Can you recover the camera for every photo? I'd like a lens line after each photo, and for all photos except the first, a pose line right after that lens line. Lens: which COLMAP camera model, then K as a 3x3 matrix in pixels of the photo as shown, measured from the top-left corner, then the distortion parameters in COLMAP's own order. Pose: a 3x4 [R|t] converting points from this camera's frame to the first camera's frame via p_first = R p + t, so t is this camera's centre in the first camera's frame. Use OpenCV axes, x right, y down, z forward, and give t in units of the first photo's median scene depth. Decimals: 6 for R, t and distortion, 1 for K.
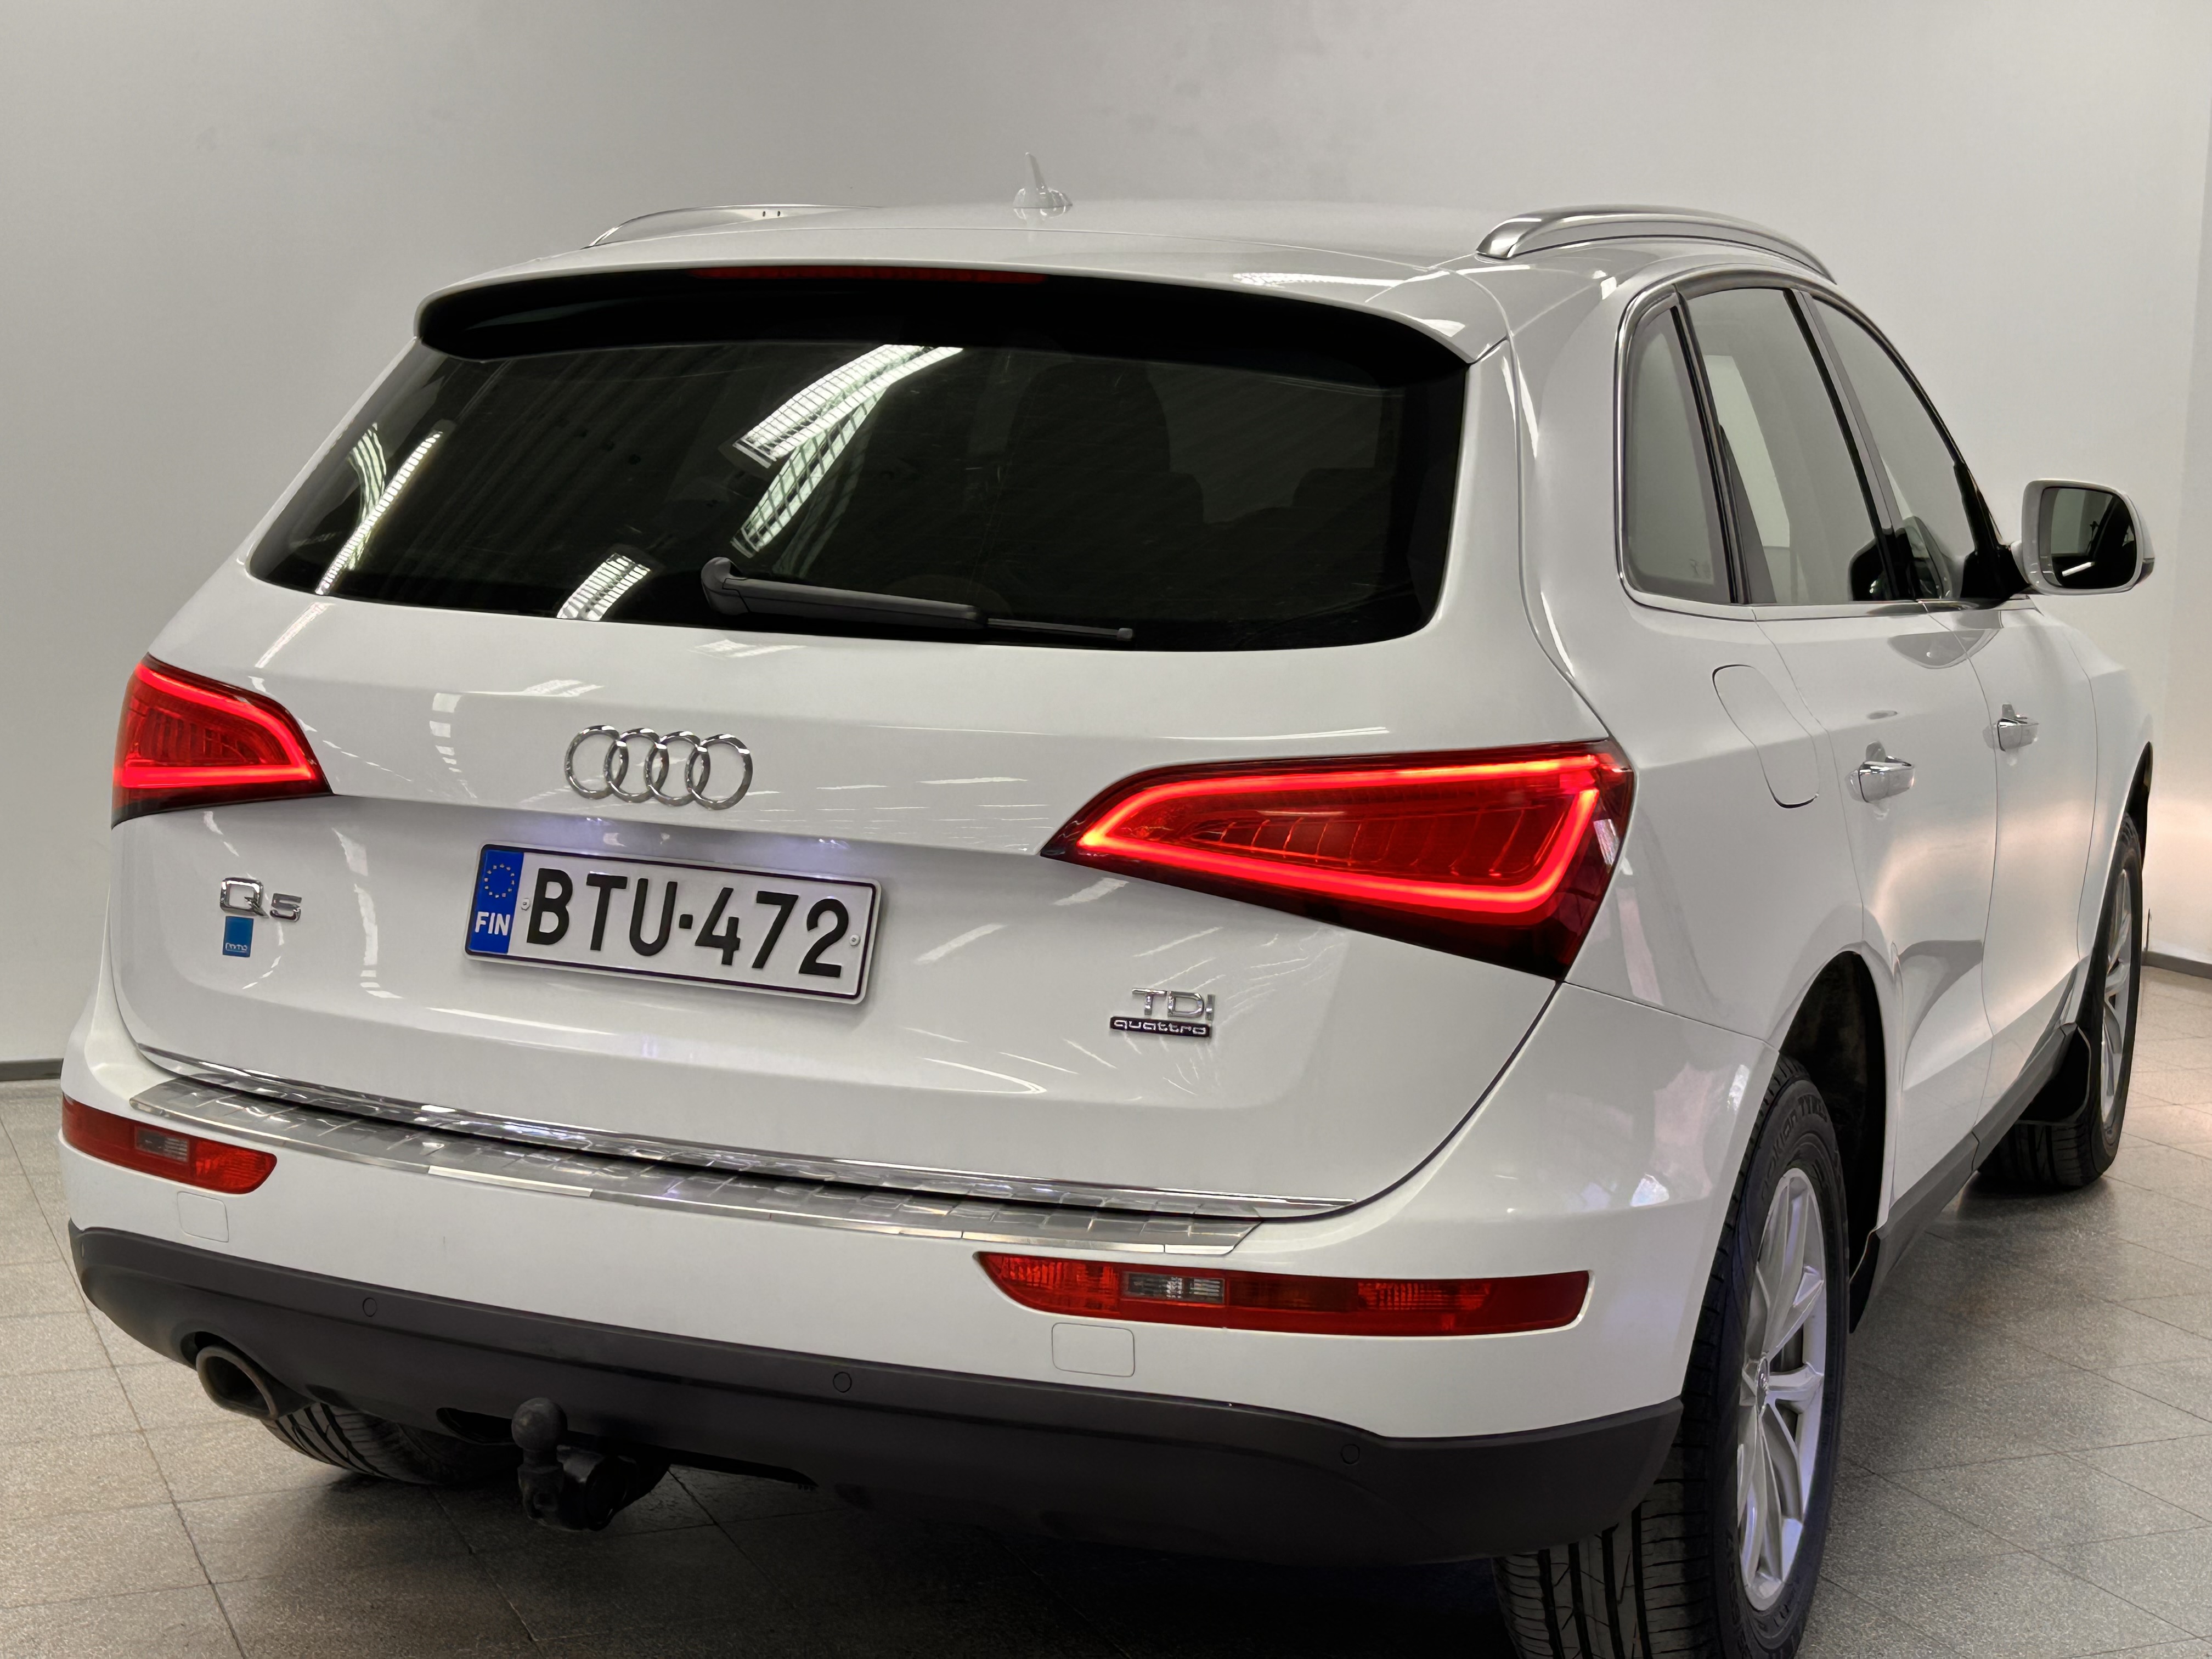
lens RADIAL K [[3249.9, 0, 1106.0], [0, 3249.9, 829.5], [0, 0, 1]] dist [0.230408, -0.890815]
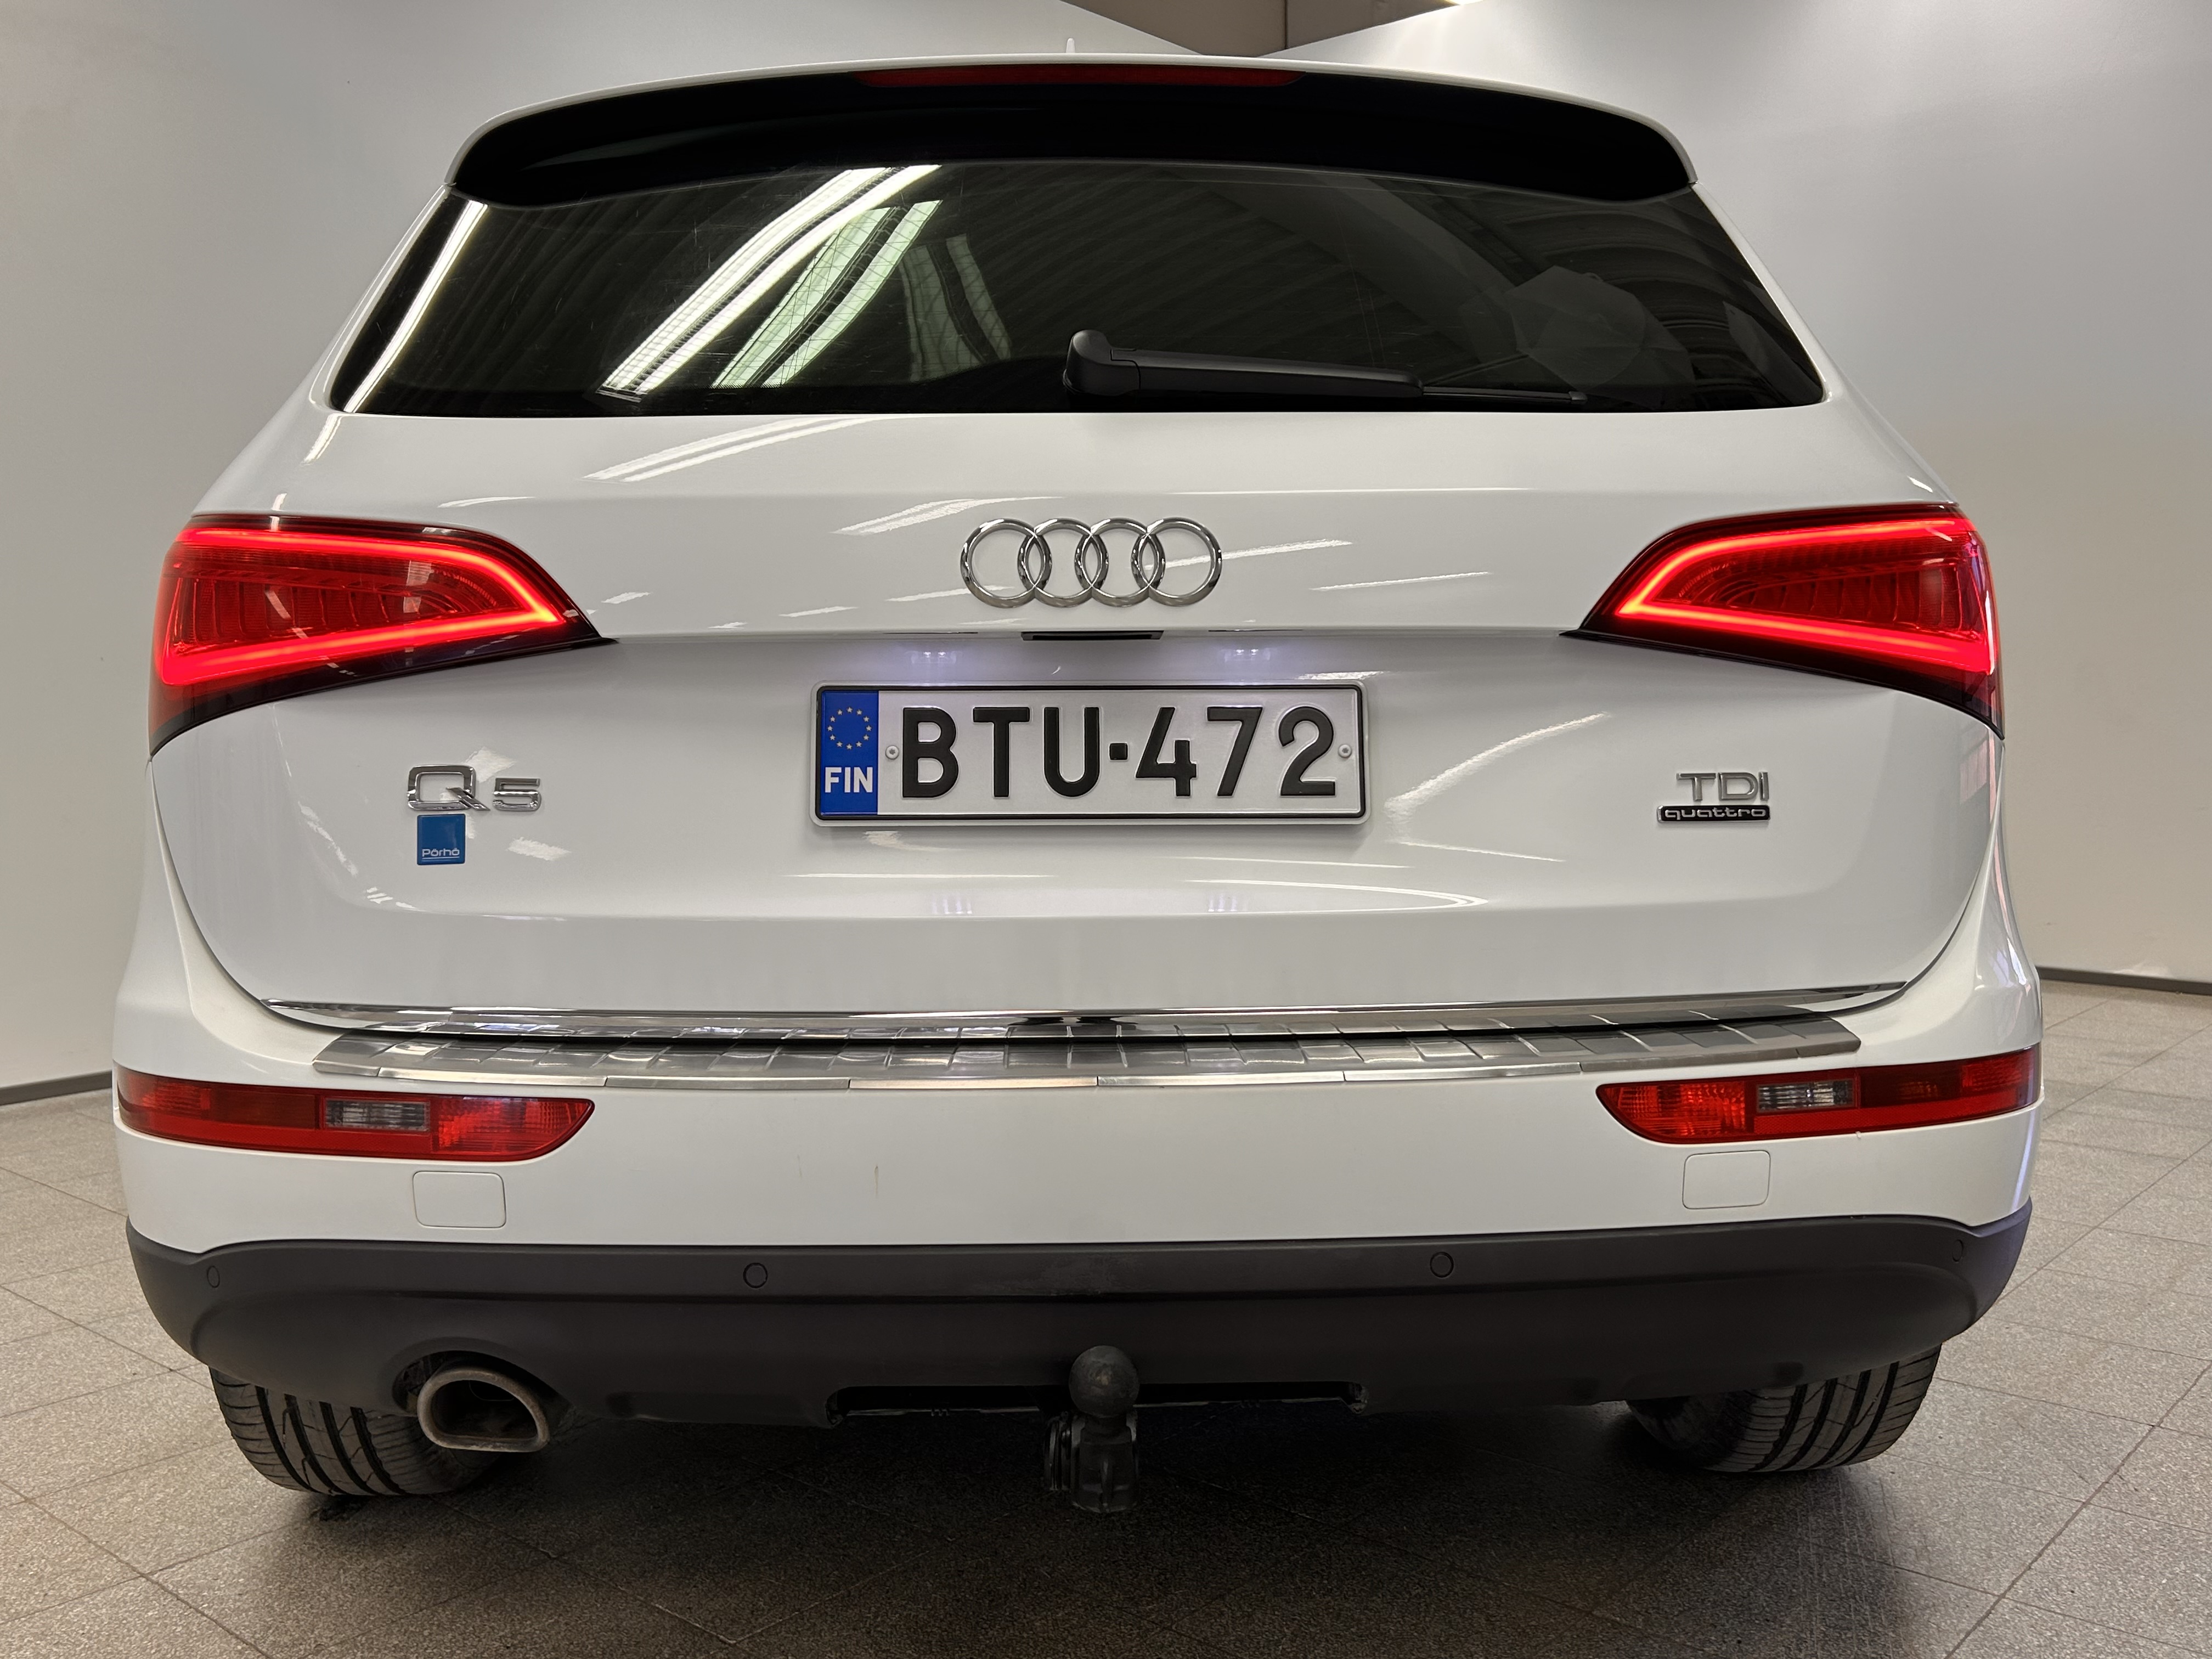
lens RADIAL K [[2026.8, 0, 1106.0], [0, 2026.8, 829.5], [0, 0, 1]] dist [0.158619, -0.250825]
pose [[0.903339, -0.074282, 0.422445, -0.352574], [0.088089, 0.996025, -0.013226, 0.054587], [-0.419784, 0.049160, 0.906292, 0.526502]]
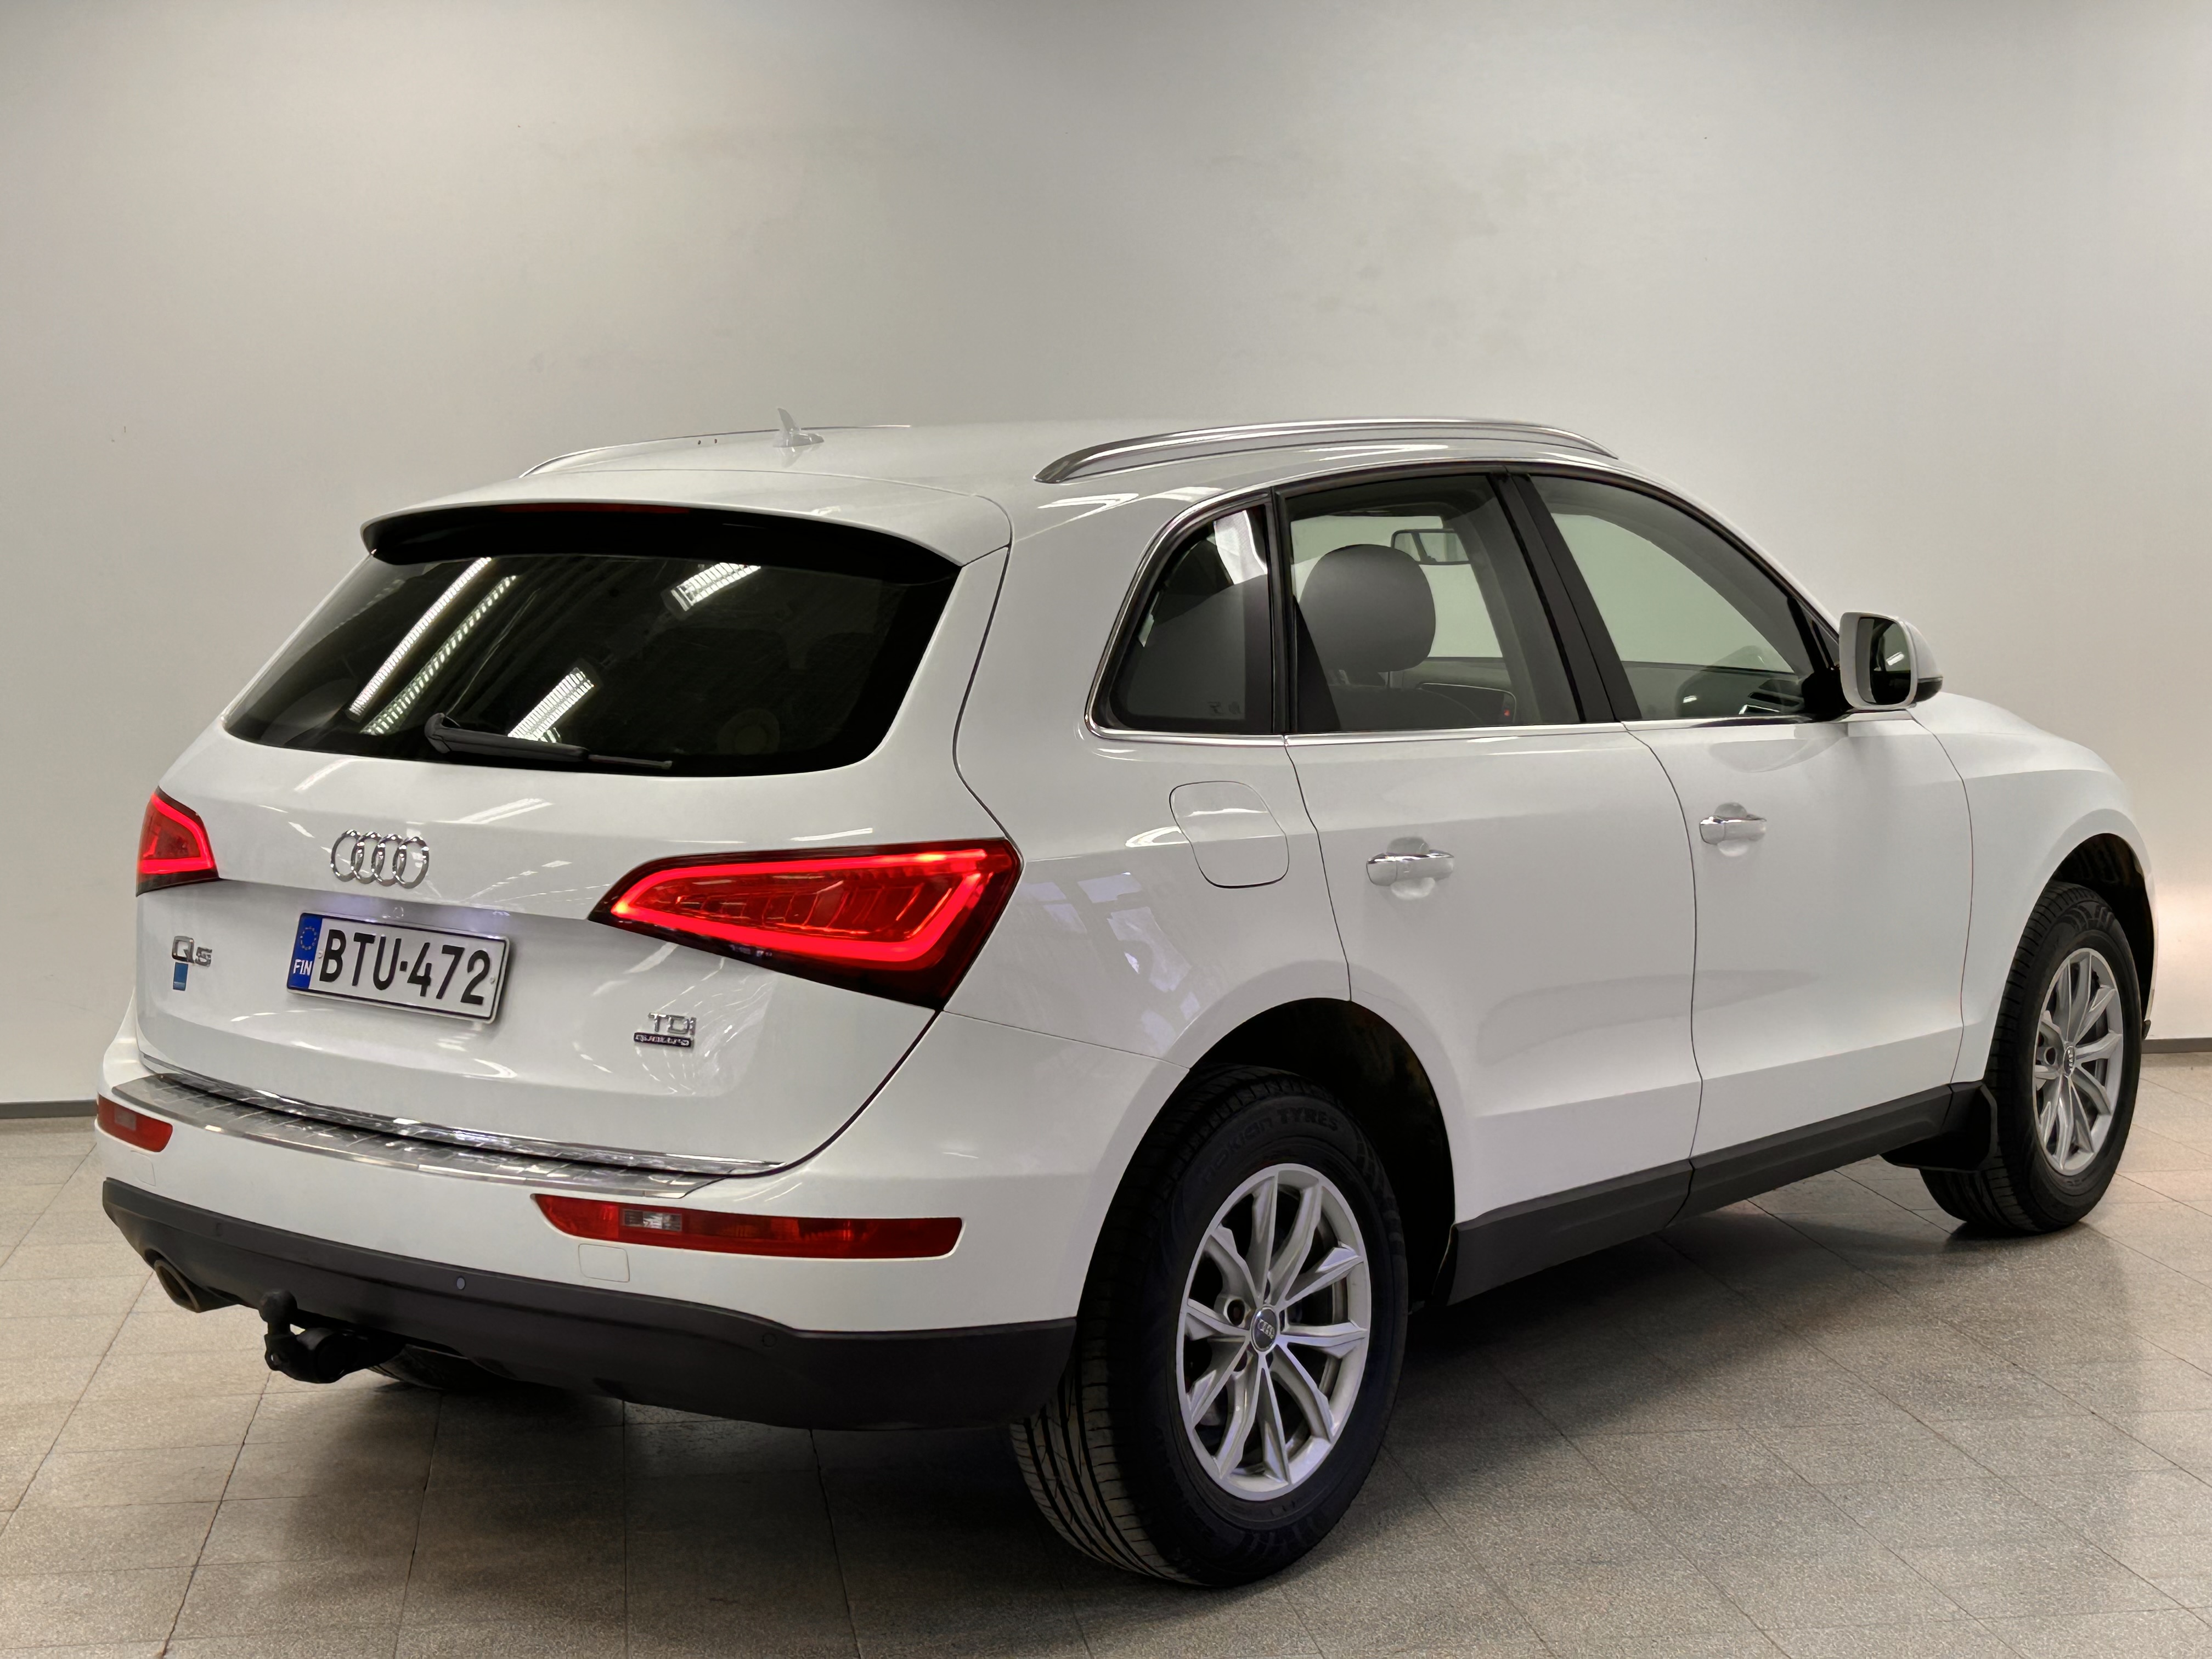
lens RADIAL K [[3249.9, 0, 1106.0], [0, 3249.9, 829.5], [0, 0, 1]] dist [0.230408, -0.890815]
pose [[0.966102, -0.003423, -0.258139, 0.543890], [-0.003521, 0.999644, -0.026433, 0.005071], [0.258137, 0.026446, 0.965746, -0.320952]]
